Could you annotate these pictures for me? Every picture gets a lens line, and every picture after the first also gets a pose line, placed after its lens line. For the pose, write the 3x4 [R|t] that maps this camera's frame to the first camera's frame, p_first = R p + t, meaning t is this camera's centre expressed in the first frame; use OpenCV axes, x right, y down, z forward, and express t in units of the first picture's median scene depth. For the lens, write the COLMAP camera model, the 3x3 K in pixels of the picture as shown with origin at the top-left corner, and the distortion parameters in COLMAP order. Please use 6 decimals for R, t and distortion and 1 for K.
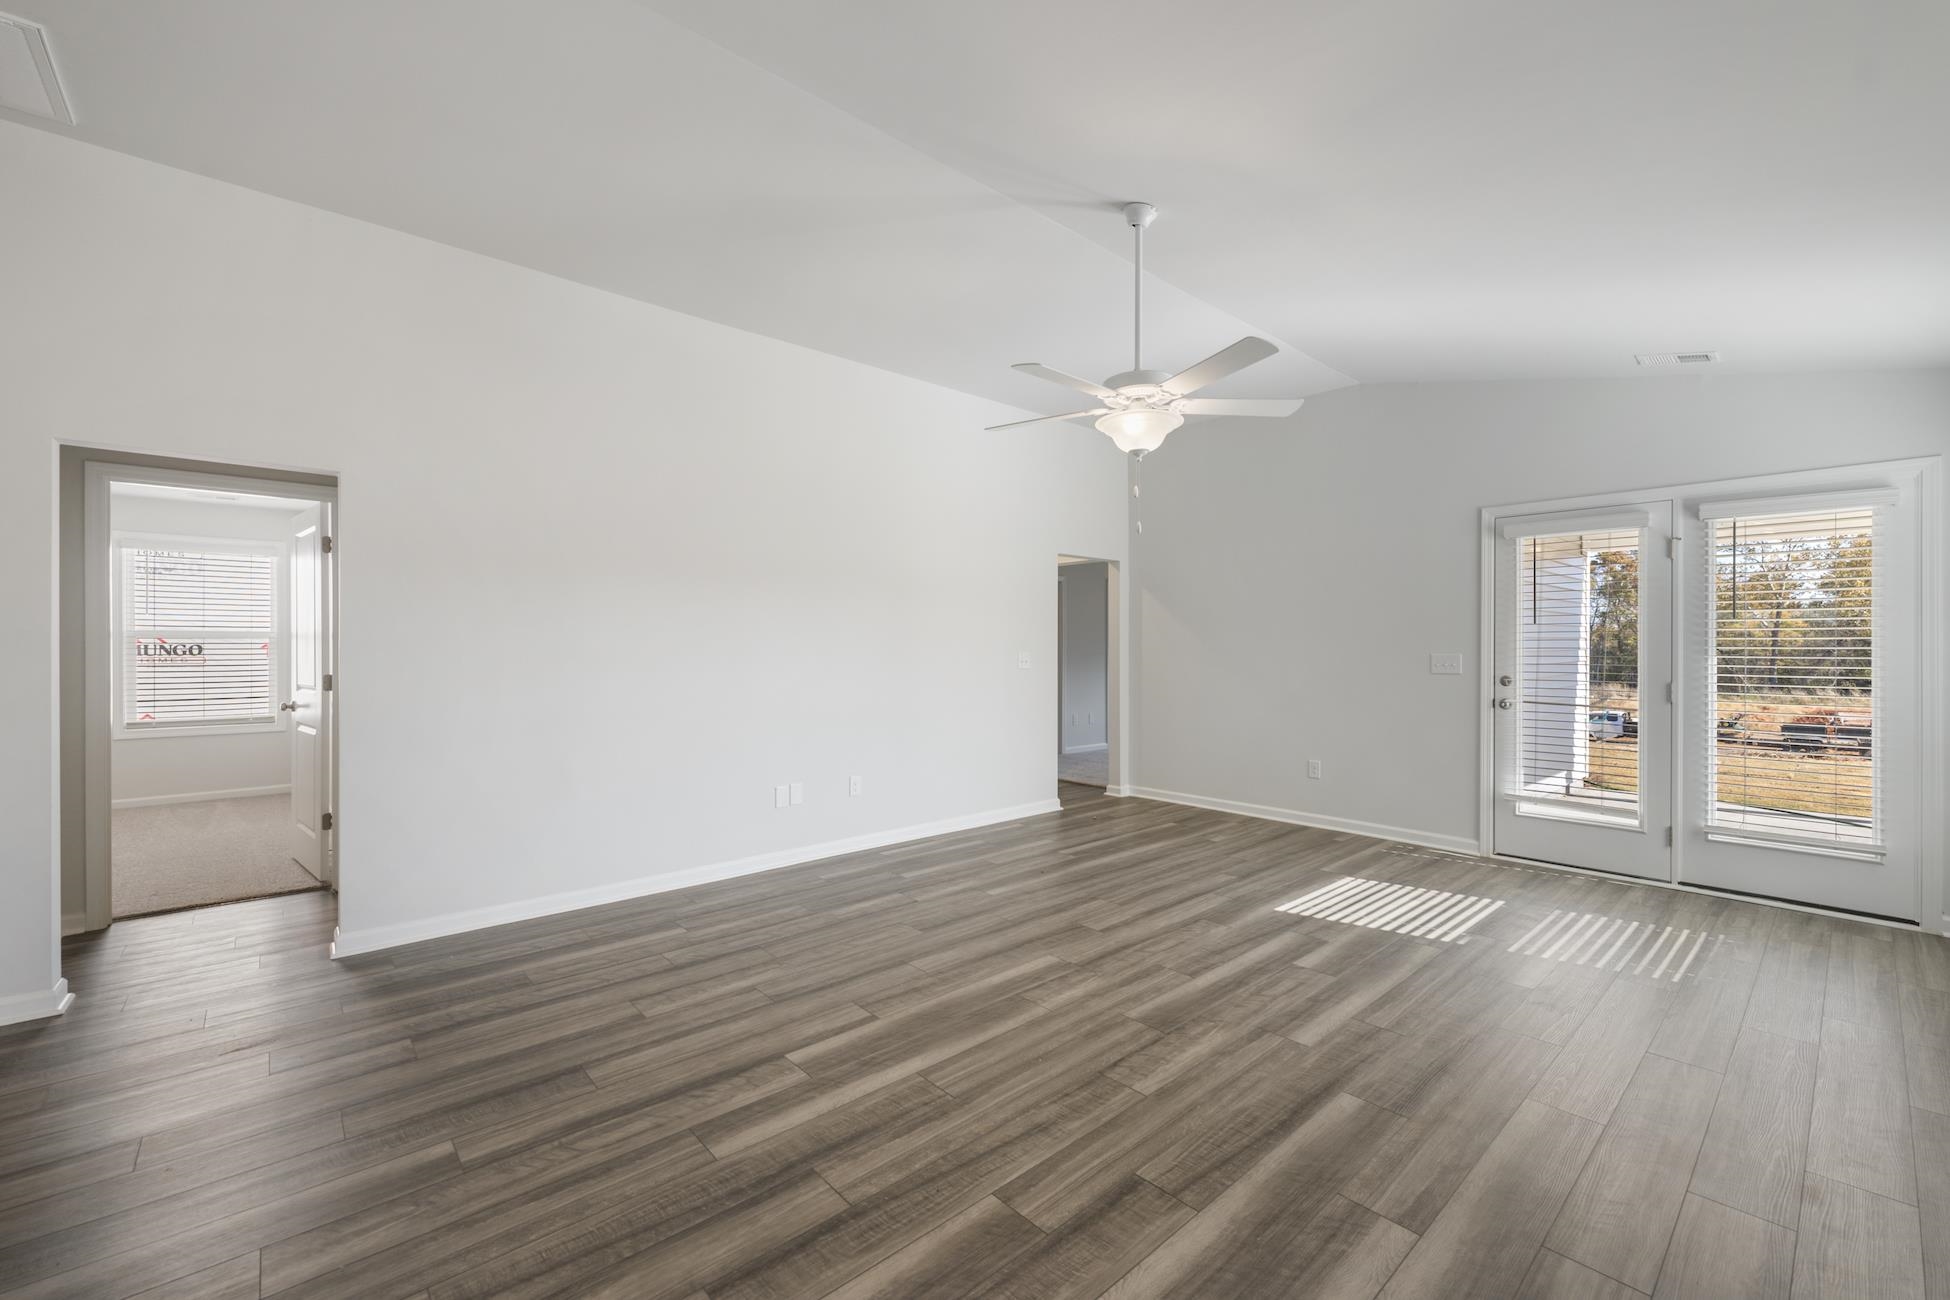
lens RADIAL K [[788.4, 0, 971.6], [0, 788.4, 644.4], [0, 0, 1]] dist [-0.002213, -0.000386]
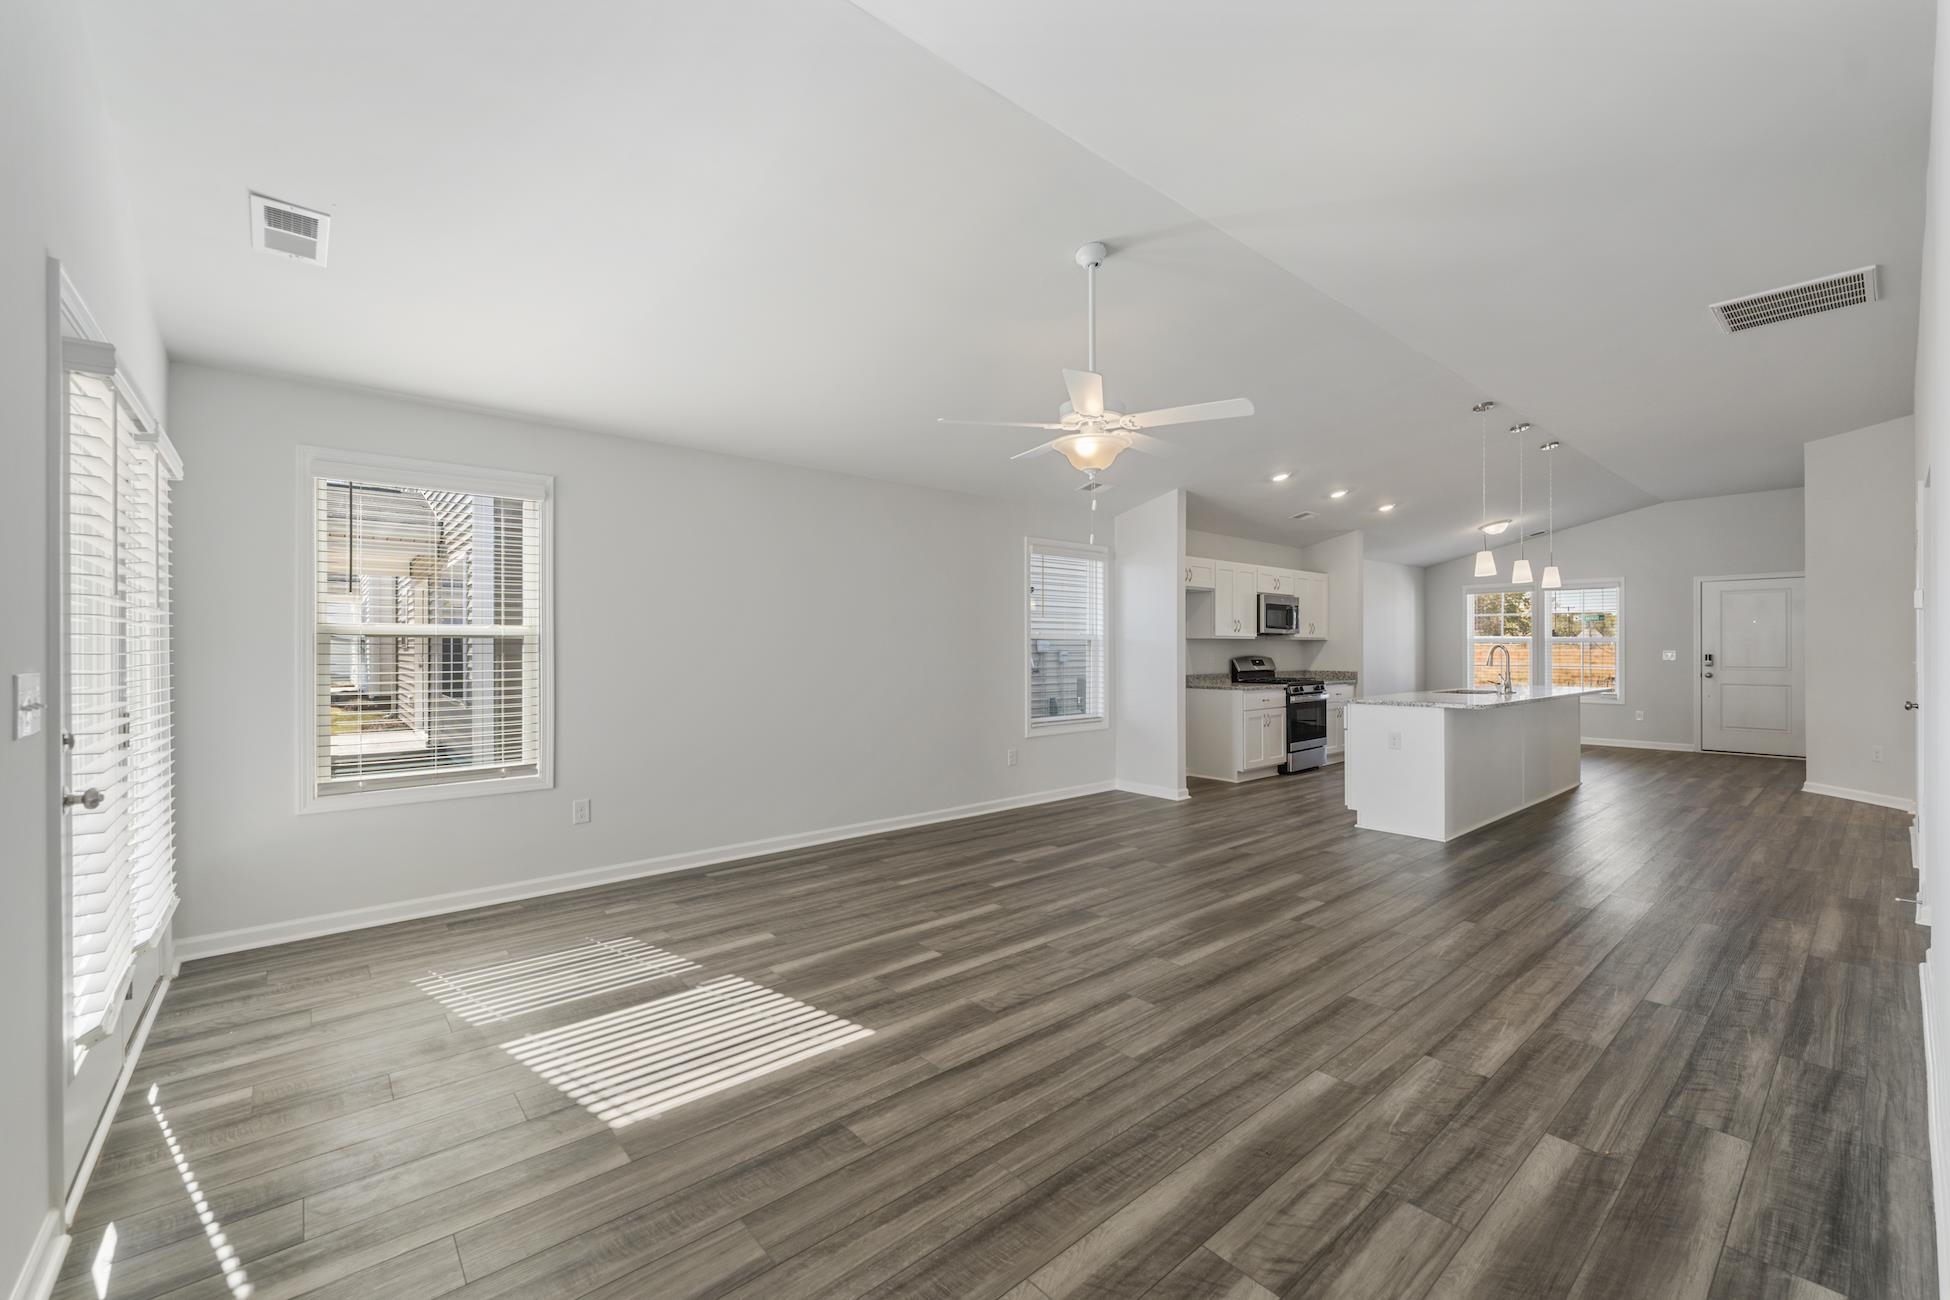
lens RADIAL K [[788.4, 0, 971.0], [0, 788.4, 648.2], [0, 0, 1]] dist [-0.002213, -0.000386]
pose [[-0.999744, 0.003342, 0.022358, 0.281742], [0.003226, 0.999981, -0.005202, 0.006761], [-0.022375, -0.005129, -0.999736, 1.660426]]
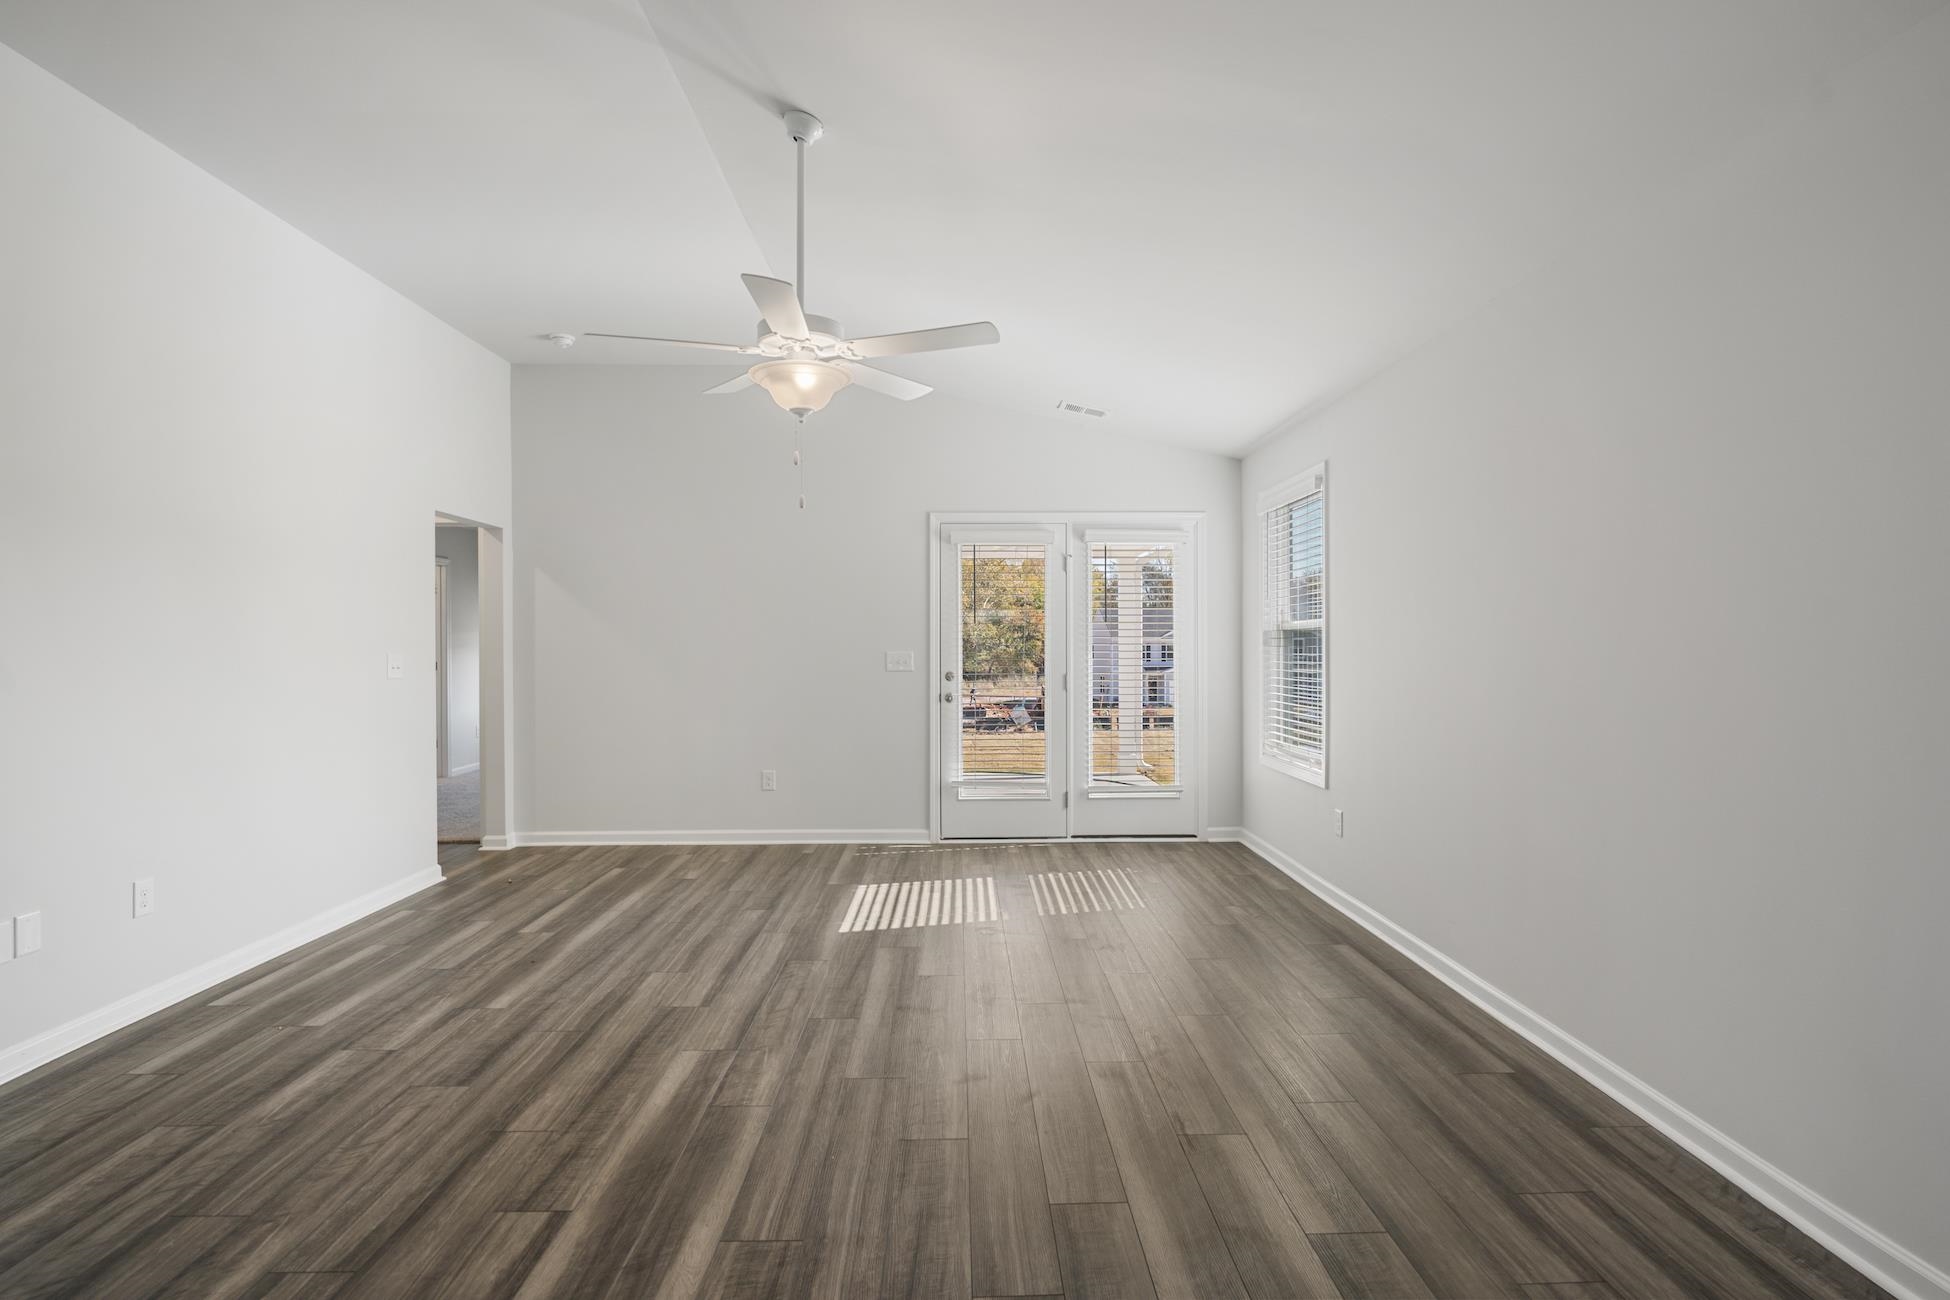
lens RADIAL K [[952.4, 0, 972.5], [0, 952.4, 645.8], [0, 0, 1]] dist [-0.010198, 0.000920]
pose [[0.649728, -0.001734, 0.760165, -0.347788], [-0.000107, 0.999997, 0.002372, 0.001969], [-0.760167, -0.001622, 0.649726, 0.164076]]
